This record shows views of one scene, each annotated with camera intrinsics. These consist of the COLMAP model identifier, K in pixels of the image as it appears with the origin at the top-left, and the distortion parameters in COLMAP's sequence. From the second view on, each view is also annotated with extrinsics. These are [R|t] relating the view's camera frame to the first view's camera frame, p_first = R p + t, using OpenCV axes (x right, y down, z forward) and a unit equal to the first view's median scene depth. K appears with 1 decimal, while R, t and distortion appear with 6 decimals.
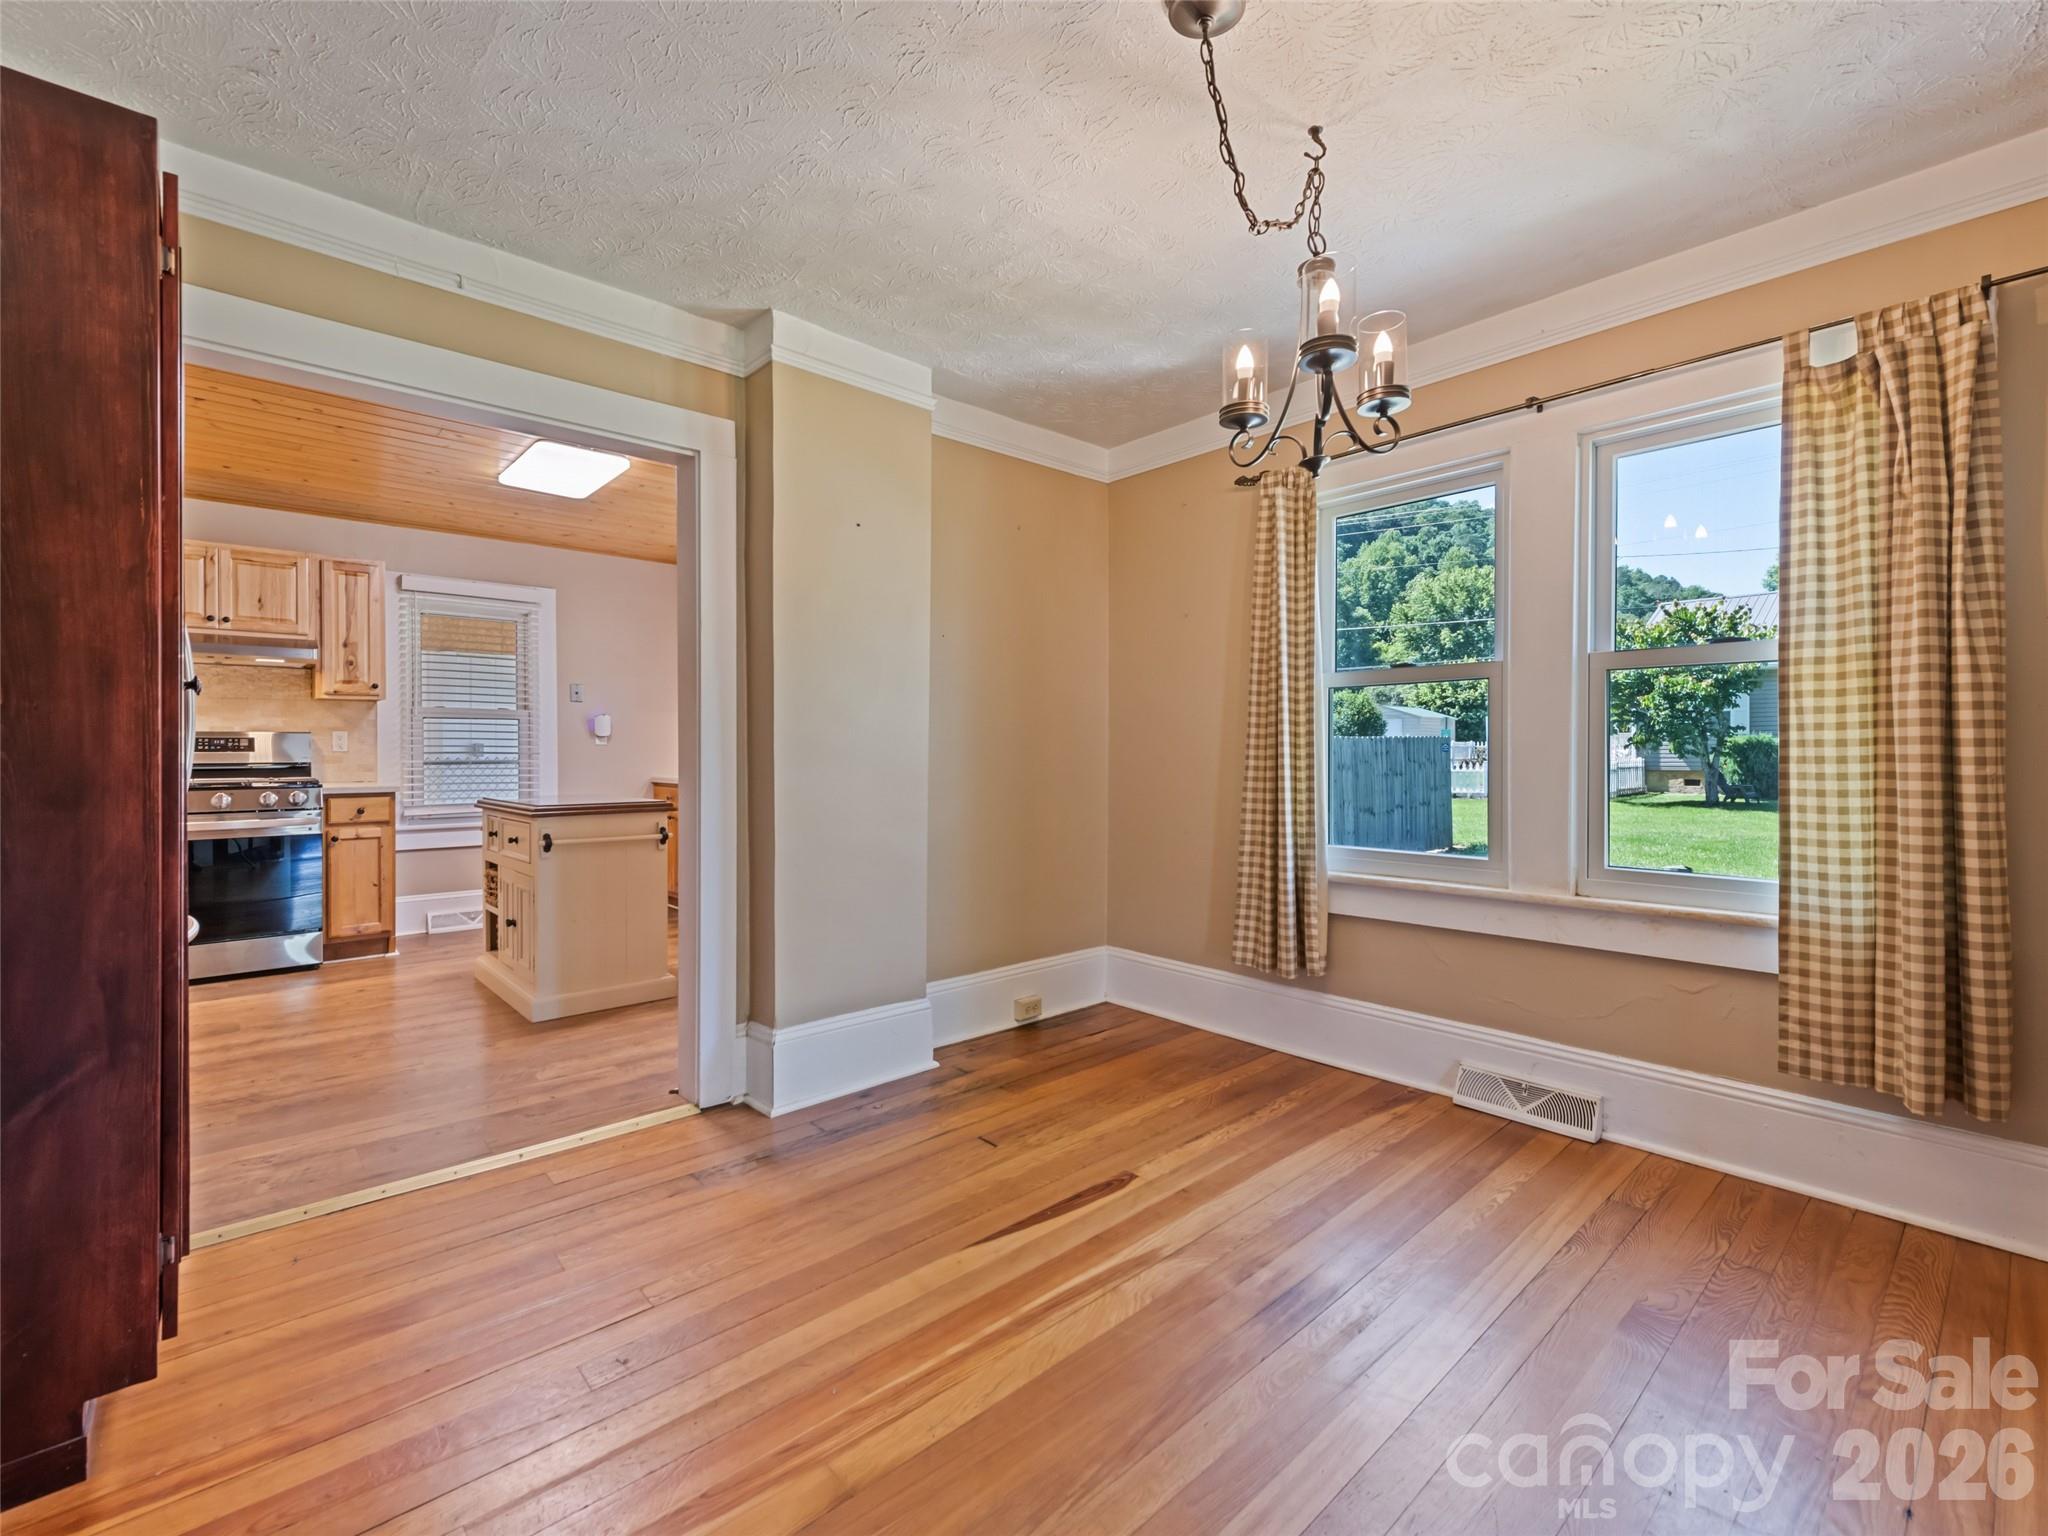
lens RADIAL K [[907.1, 0, 1027.2], [0, 907.1, 761.8], [0, 0, 1]] dist [0.003437, 0.000171]
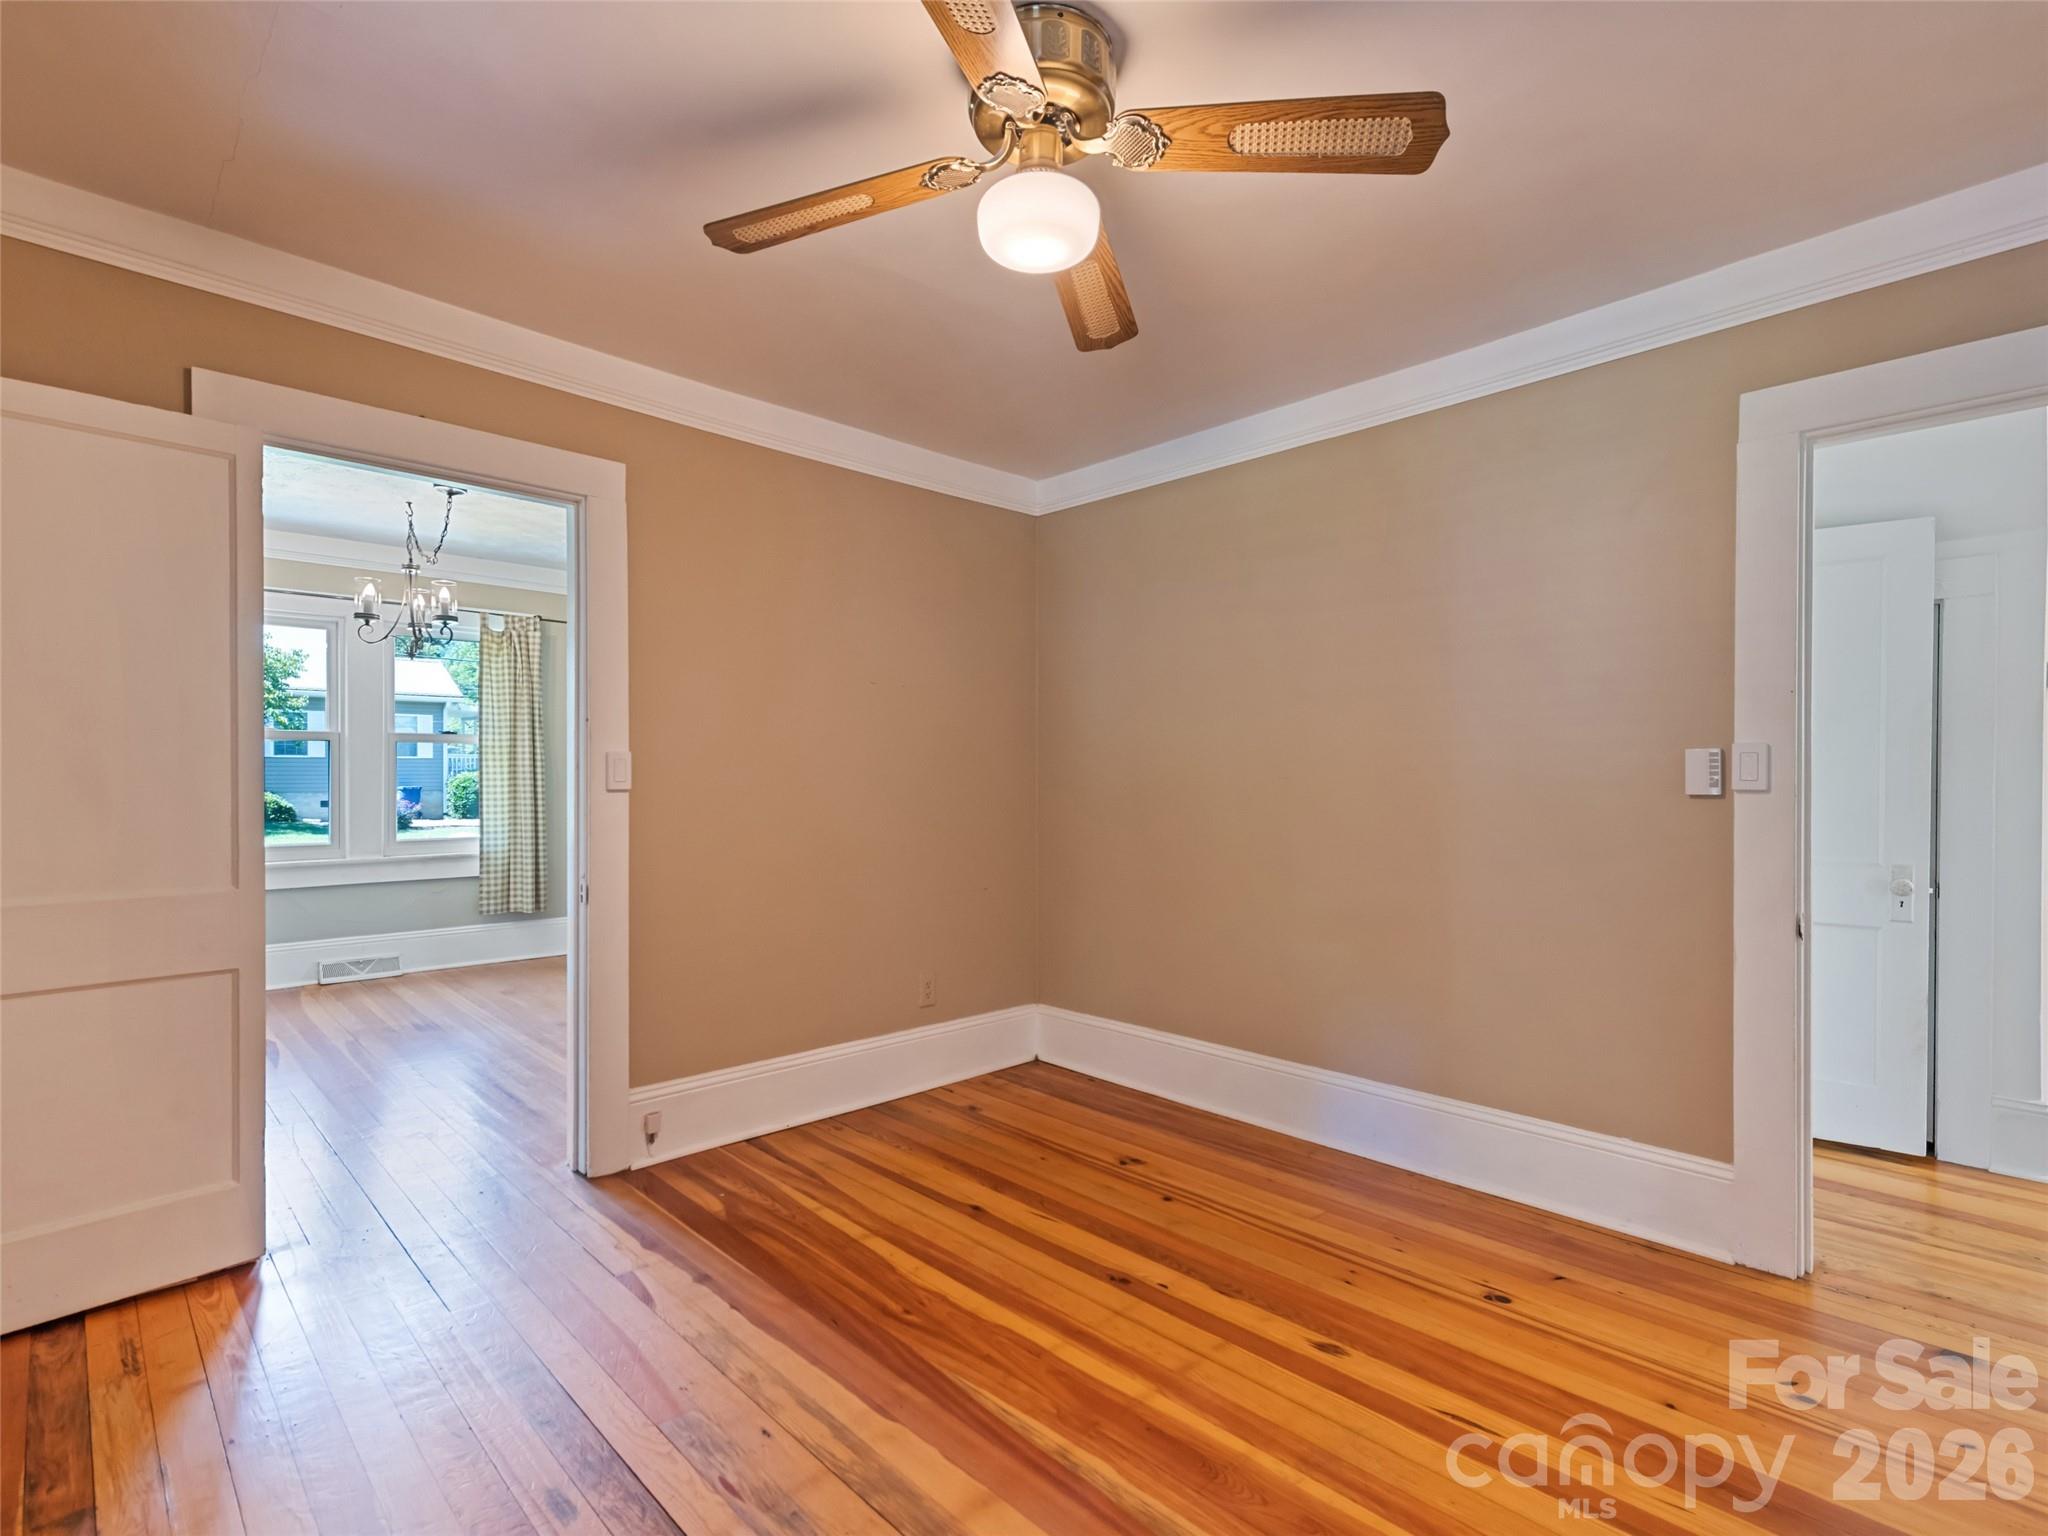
lens RADIAL K [[934.2, 0, 1028.5], [0, 934.2, 763.6], [0, 0, 1]] dist [0.016197, -0.000020]
pose [[-0.060572, 0.004010, 0.998156, -1.784636], [0.002369, 0.999990, -0.003874, -0.050583], [-0.998161, 0.002130, -0.060581, -0.314977]]
